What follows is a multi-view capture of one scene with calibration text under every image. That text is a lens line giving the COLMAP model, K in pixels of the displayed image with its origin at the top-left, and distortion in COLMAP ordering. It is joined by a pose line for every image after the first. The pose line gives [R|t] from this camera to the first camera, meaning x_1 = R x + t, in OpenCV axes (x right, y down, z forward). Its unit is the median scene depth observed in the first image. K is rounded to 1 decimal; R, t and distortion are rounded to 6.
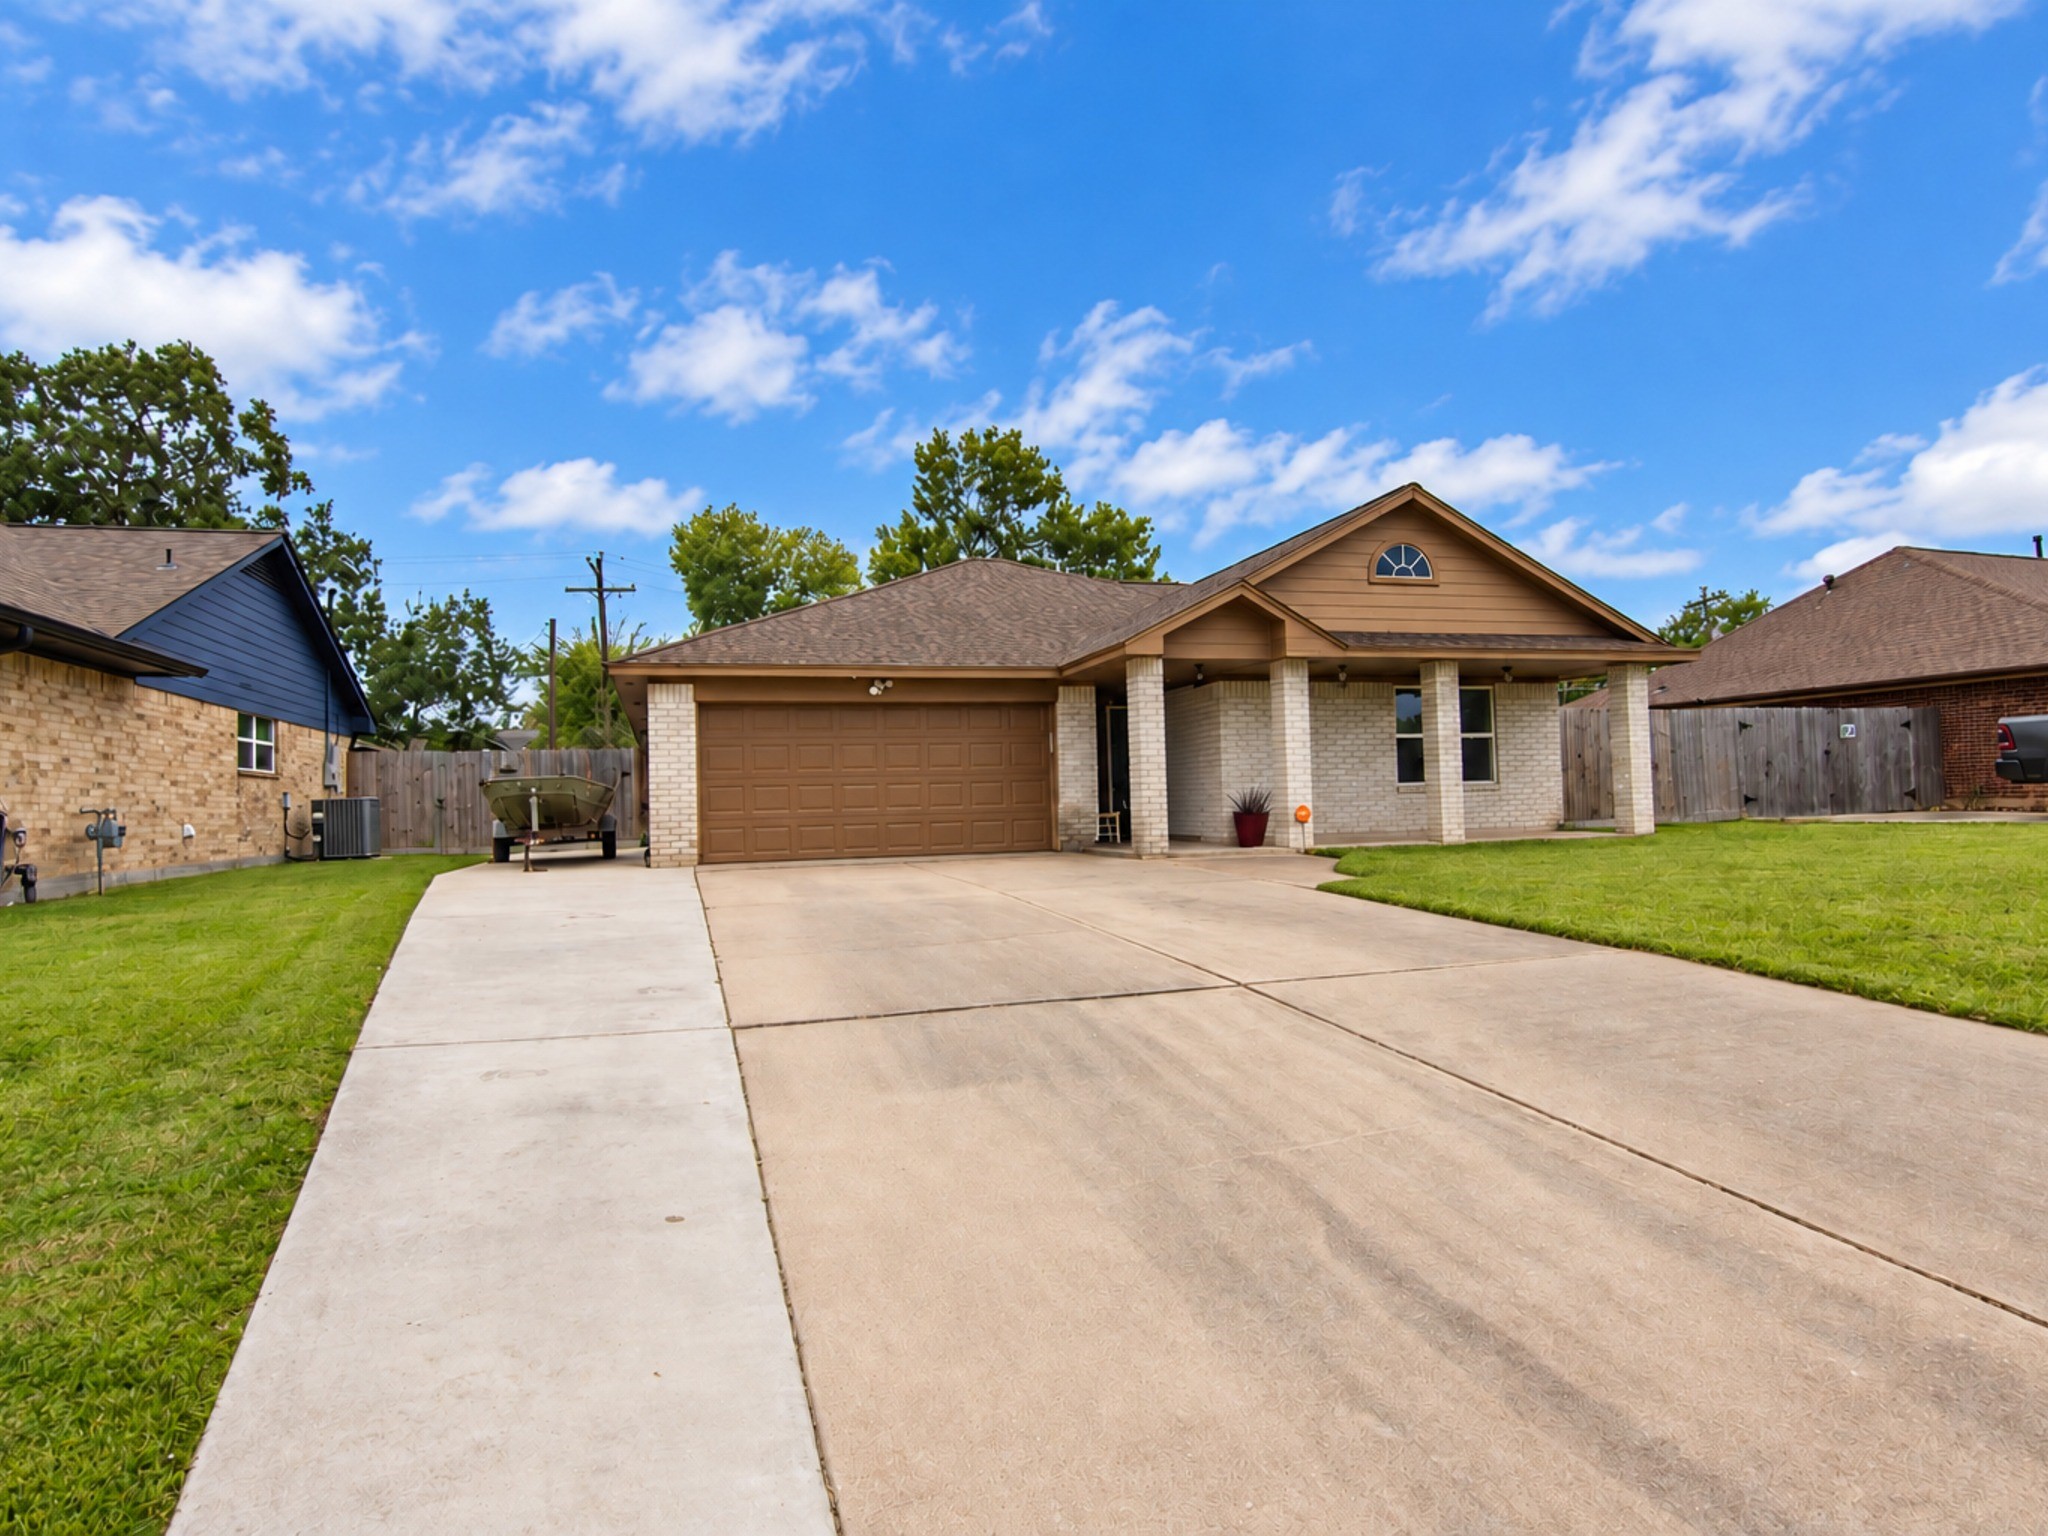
lens RADIAL K [[1198.6, 0, 981.7], [0, 1198.6, 742.8], [0, 0, 1]] dist [-0.025982, 0.001250]
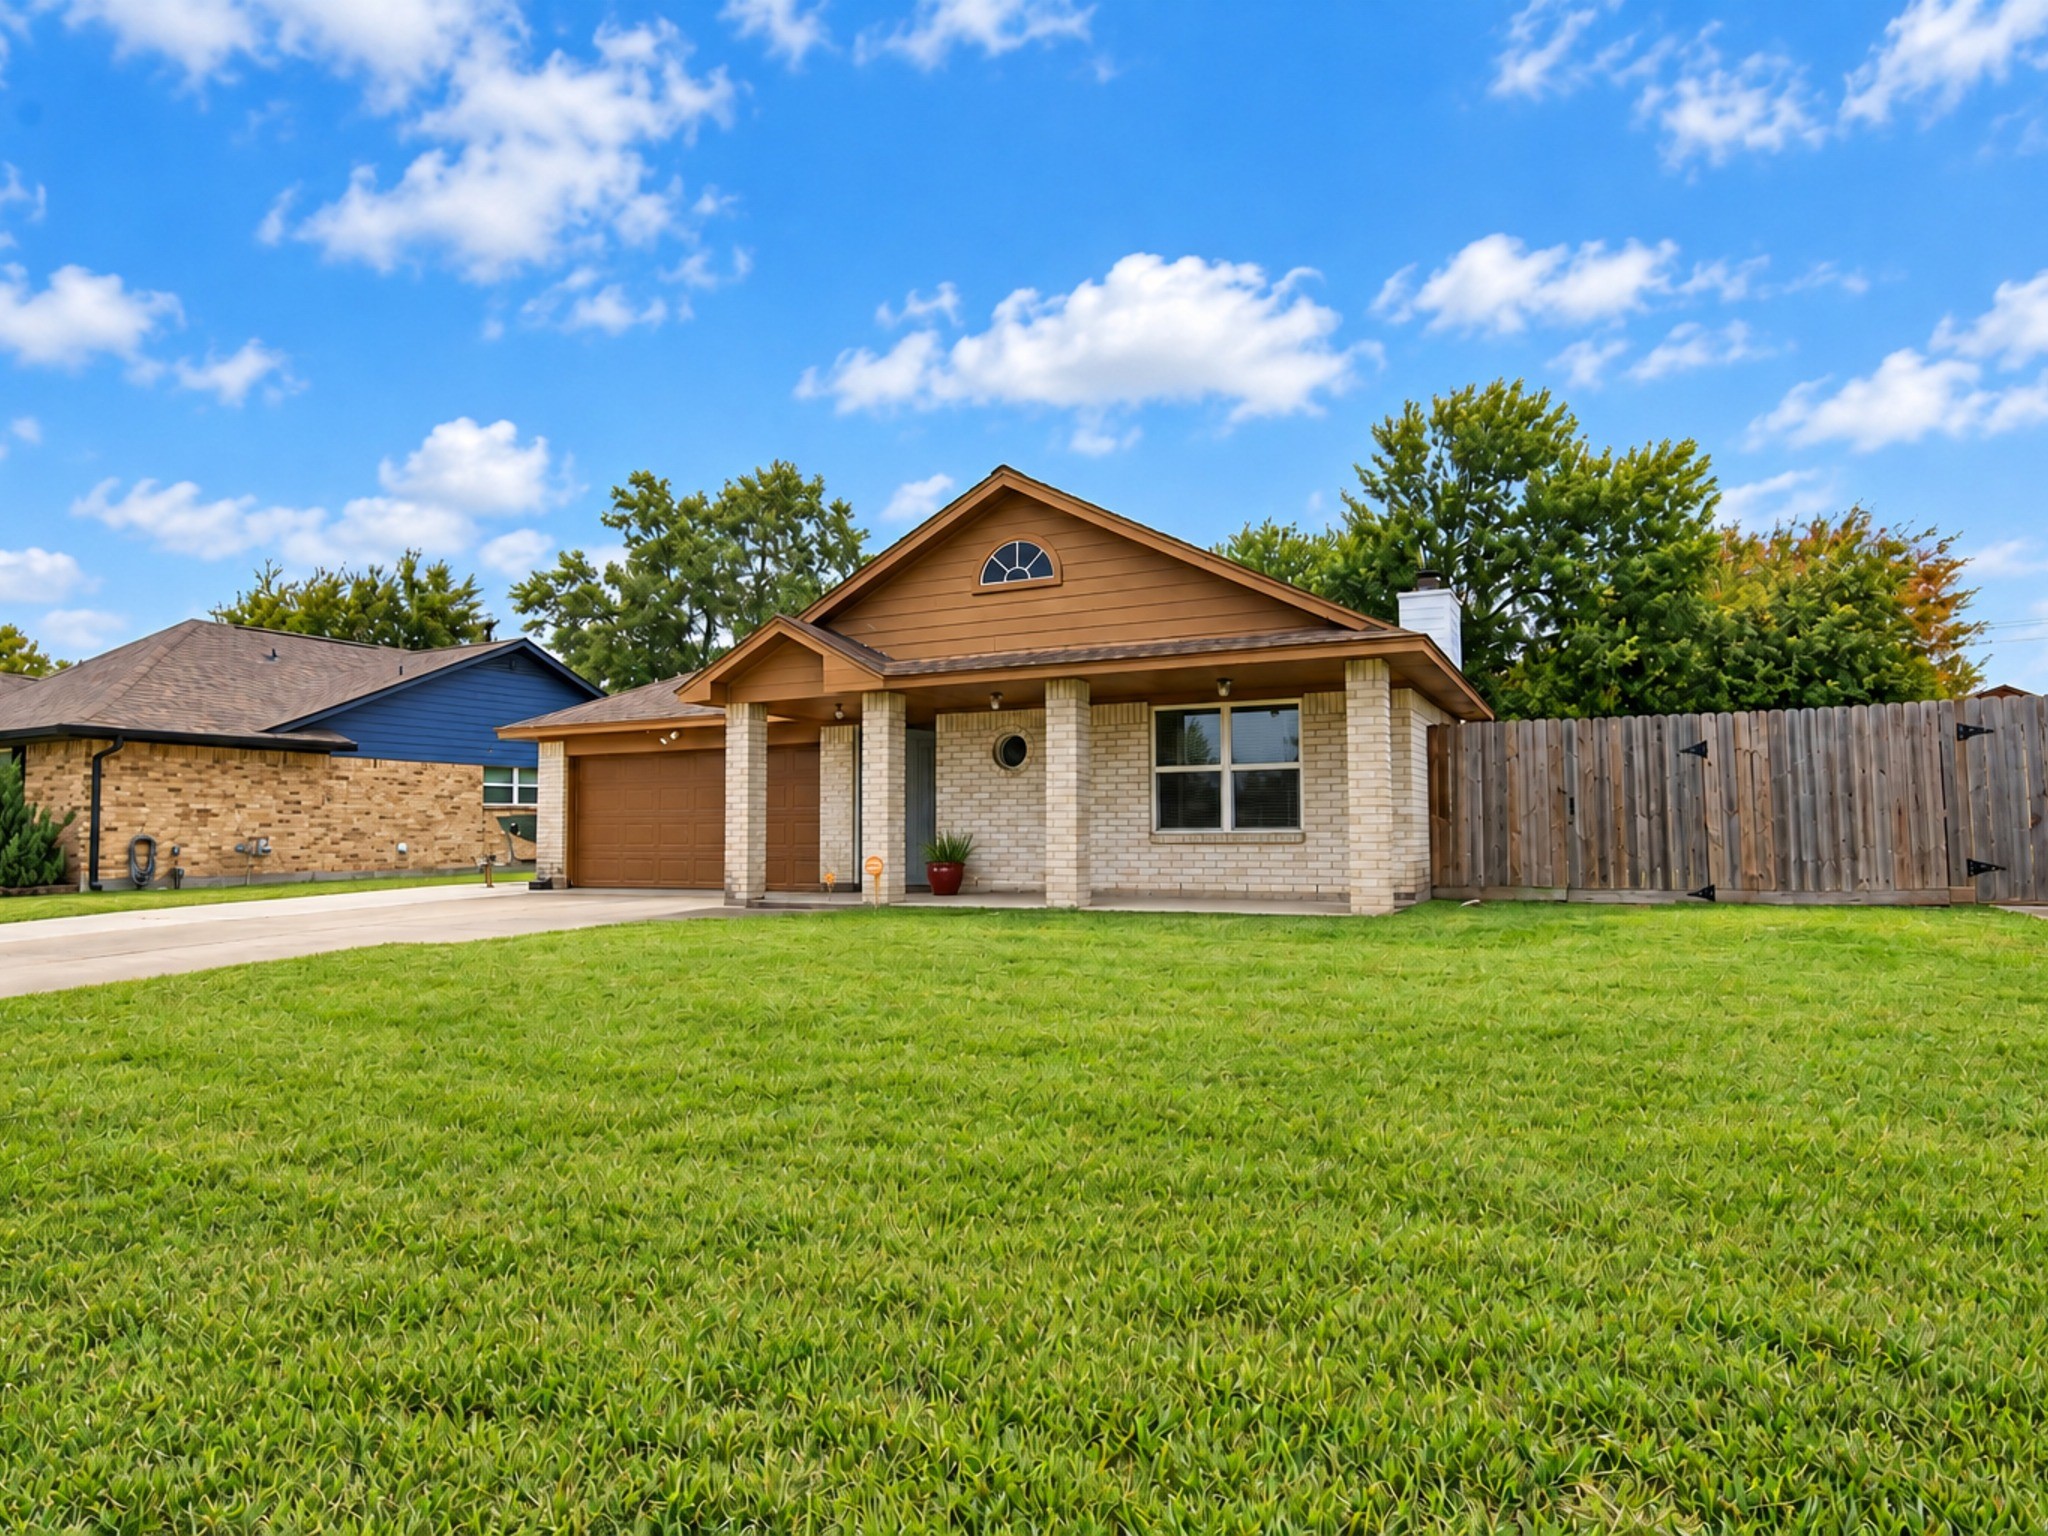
lens RADIAL K [[1254.5, 0, 1024.0], [0, 1254.5, 768.0], [0, 0, 1]] dist [-0.000006, 0.000217]
pose [[0.716869, -0.018680, -0.696958, 0.964726], [0.021025, 0.999766, -0.005170, -0.004771], [0.696891, -0.010947, 0.717093, 0.381200]]
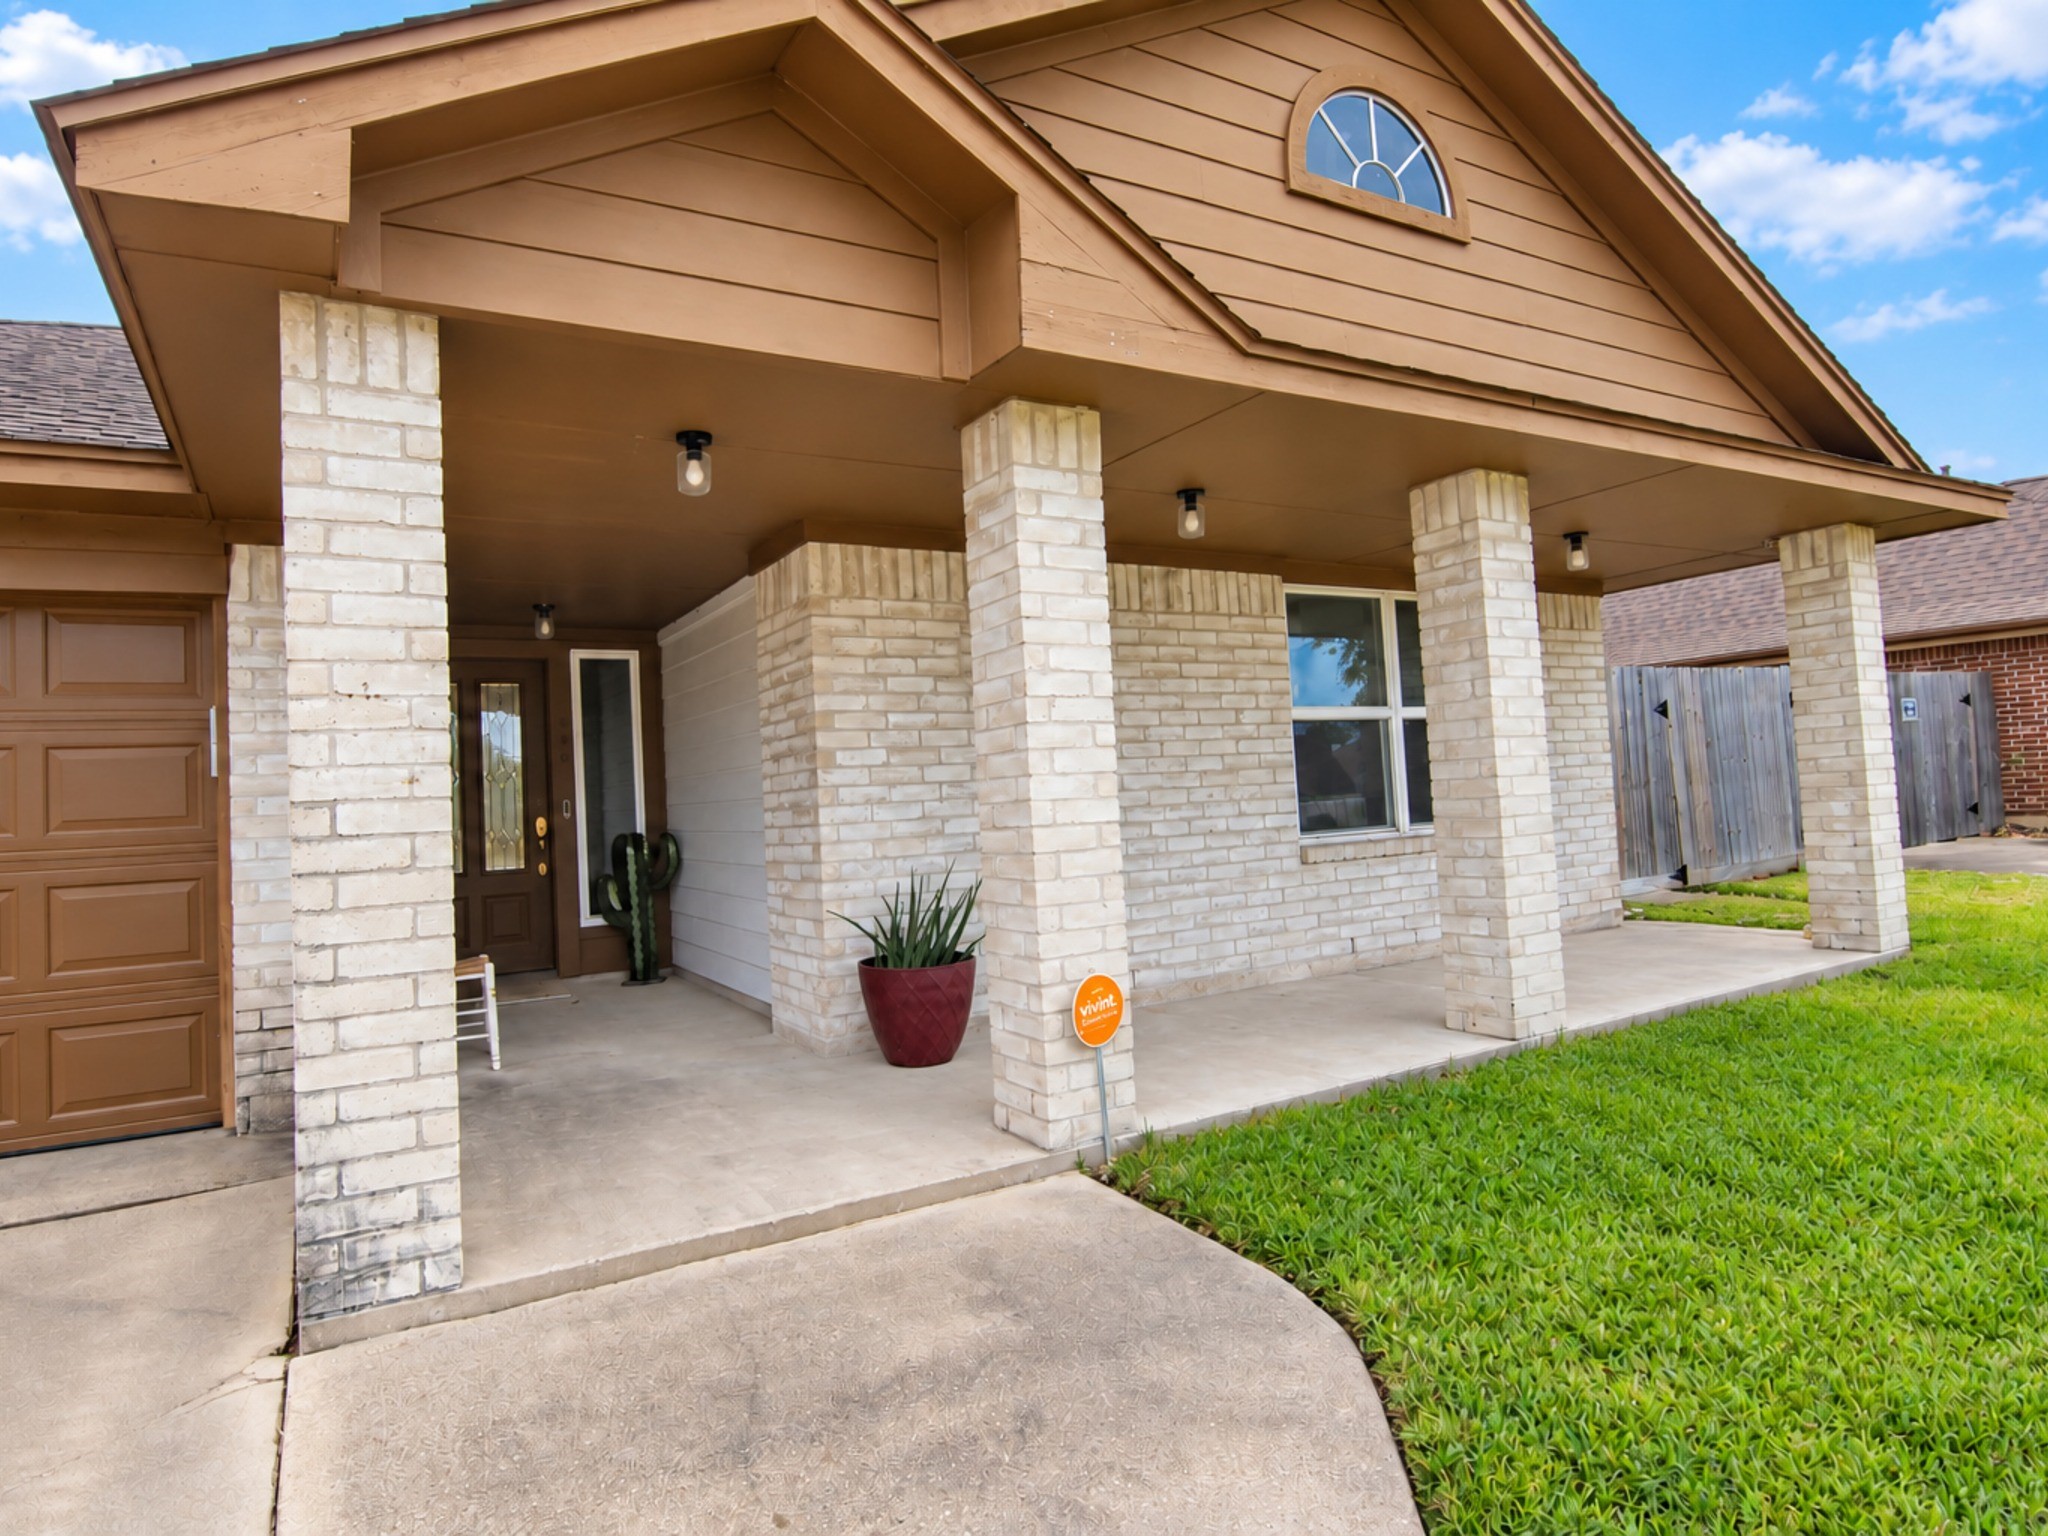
lens RADIAL K [[1198.6, 0, 981.7], [0, 1198.6, 742.8], [0, 0, 1]] dist [-0.025982, 0.001250]
pose [[0.971441, -0.011600, 0.236998, 0.178168], [0.012658, 0.999916, -0.002945, 0.004037], [-0.236944, 0.005861, 0.971506, 0.728651]]
